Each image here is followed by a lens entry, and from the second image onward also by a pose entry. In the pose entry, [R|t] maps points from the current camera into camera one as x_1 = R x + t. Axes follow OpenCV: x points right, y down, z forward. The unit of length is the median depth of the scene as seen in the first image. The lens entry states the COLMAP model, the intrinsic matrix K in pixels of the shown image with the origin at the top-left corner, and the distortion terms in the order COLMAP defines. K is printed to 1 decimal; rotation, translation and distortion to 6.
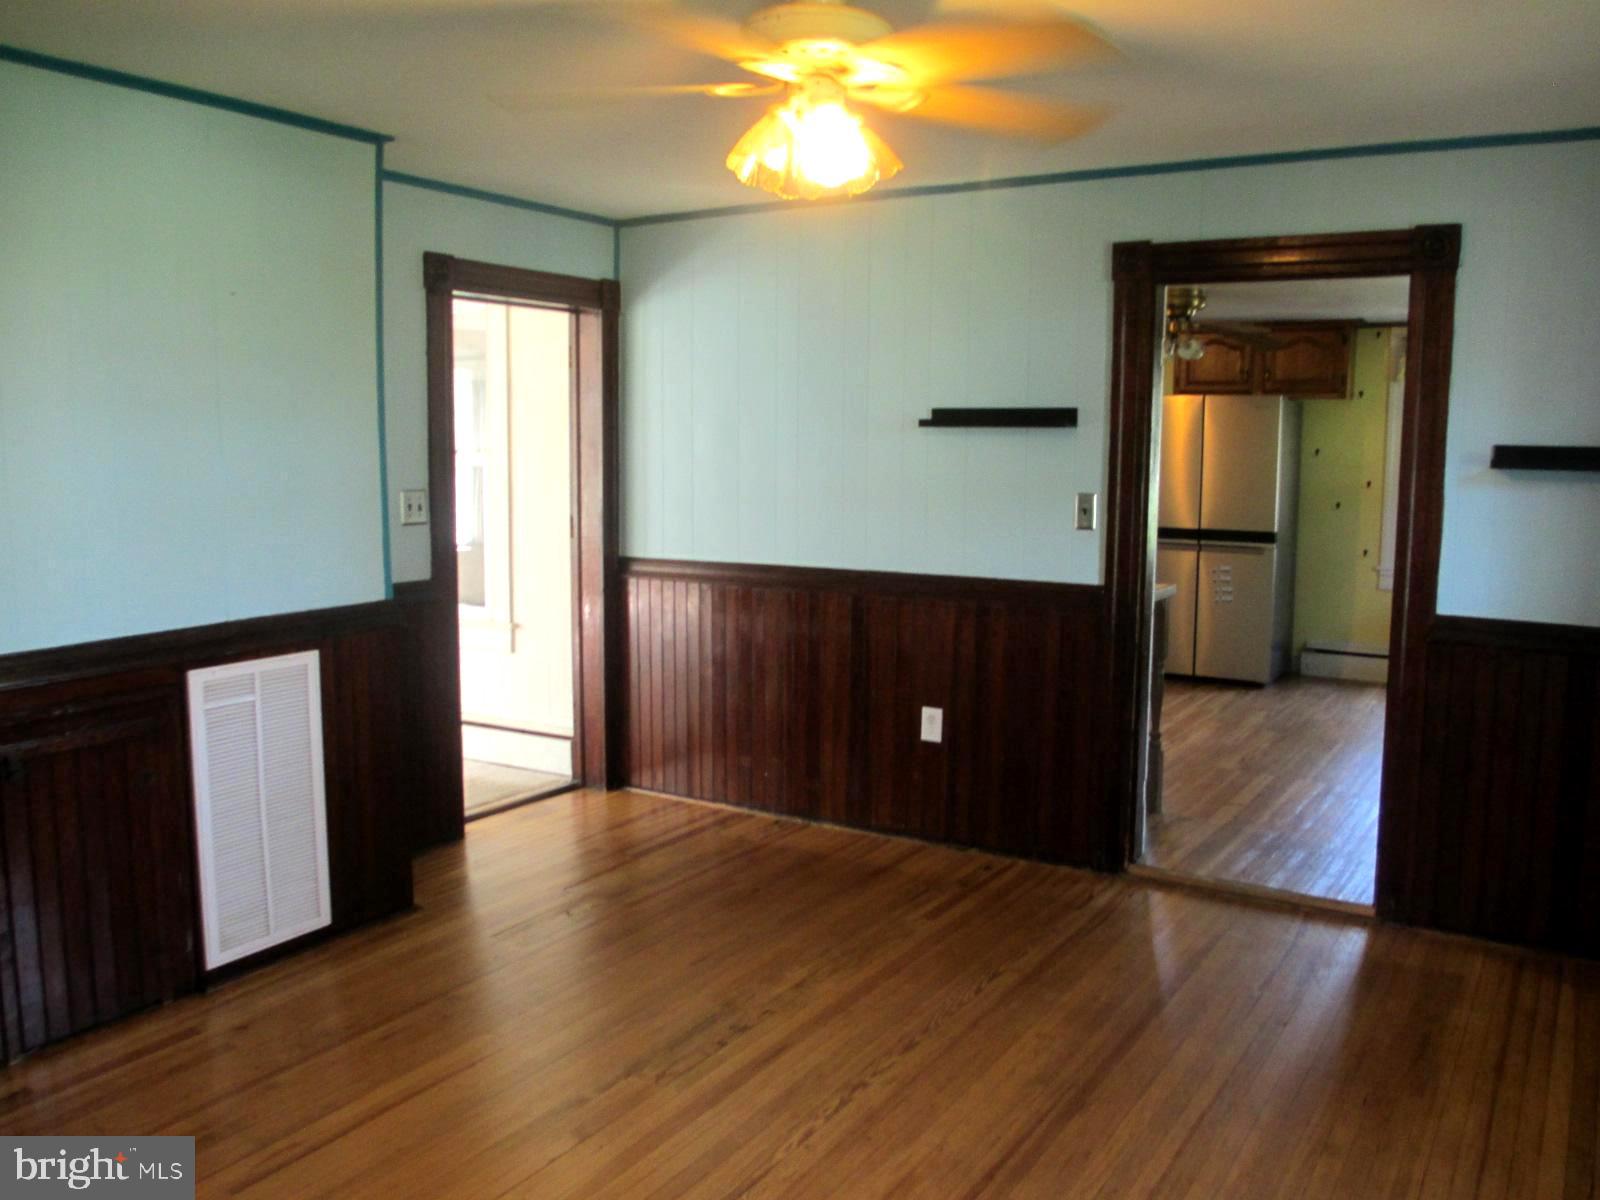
lens RADIAL K [[1367.1, 0, 804.7], [0, 1367.1, 618.1], [0, 0, 1]] dist [-0.014823, -0.010767]
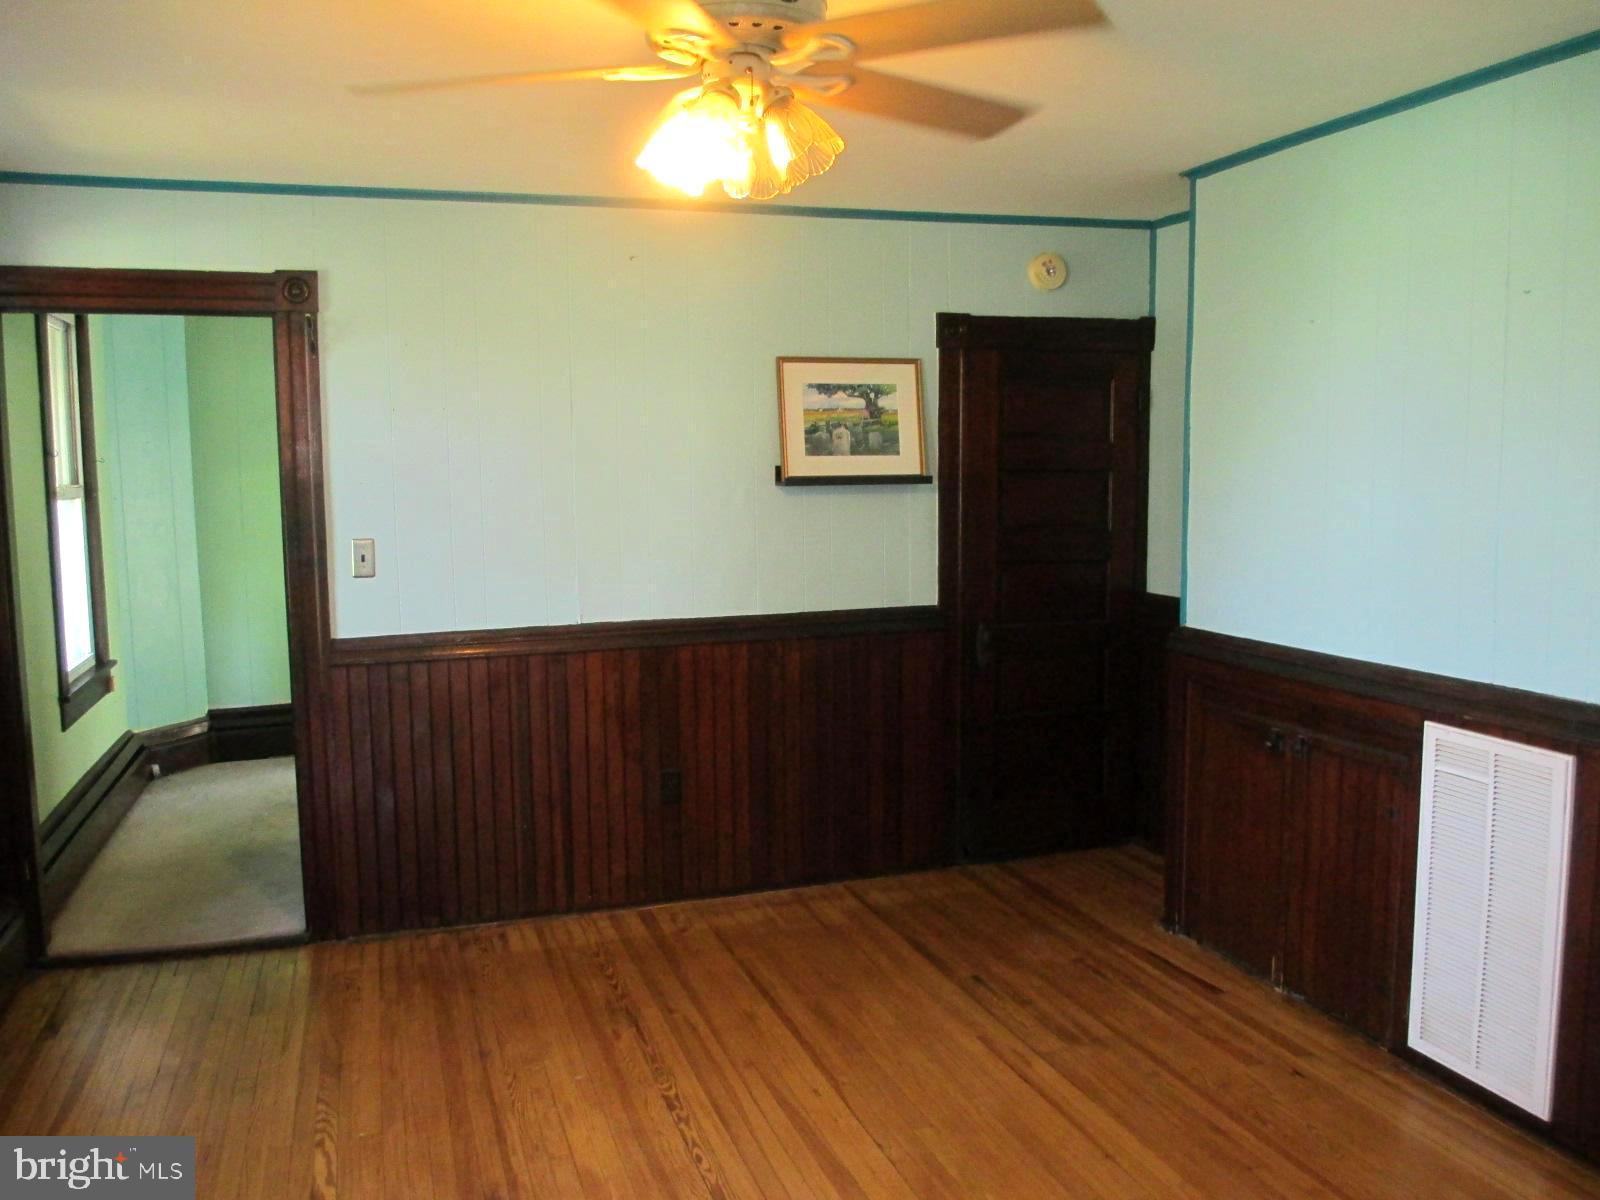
lens RADIAL K [[1327.9, 0, 800.0], [0, 1327.9, 600.0], [0, 0, 1]] dist [0.002333, -0.068684]
pose [[-0.654814, 0.083352, -0.751180, 0.478197], [-0.089502, 0.978354, 0.186580, -0.166514], [0.750472, 0.189407, -0.633180, 1.211367]]
